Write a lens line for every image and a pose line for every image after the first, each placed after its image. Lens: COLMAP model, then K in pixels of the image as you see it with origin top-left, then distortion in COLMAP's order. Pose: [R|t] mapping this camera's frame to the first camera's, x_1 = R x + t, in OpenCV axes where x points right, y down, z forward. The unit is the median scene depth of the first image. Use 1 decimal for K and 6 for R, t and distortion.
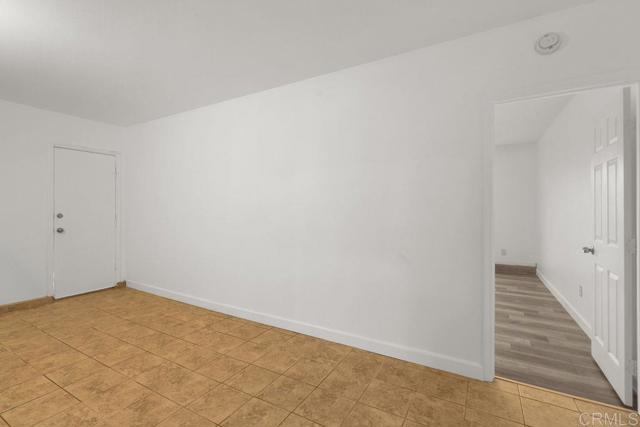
lens RADIAL K [[294.3, 0, 315.4], [0, 294.3, 211.3], [0, 0, 1]] dist [-0.002572, -0.000012]
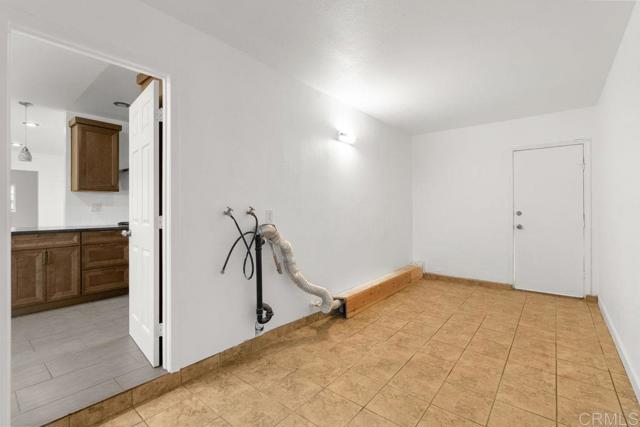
lens RADIAL K [[294.3, 0, 315.5], [0, 294.3, 210.2], [0, 0, 1]] dist [-0.002572, -0.000012]
pose [[-0.171222, 0.002270, -0.985230, 0.467553], [-0.006118, 0.999976, 0.003367, 0.005939], [0.985213, 0.006604, -0.171204, 0.630771]]
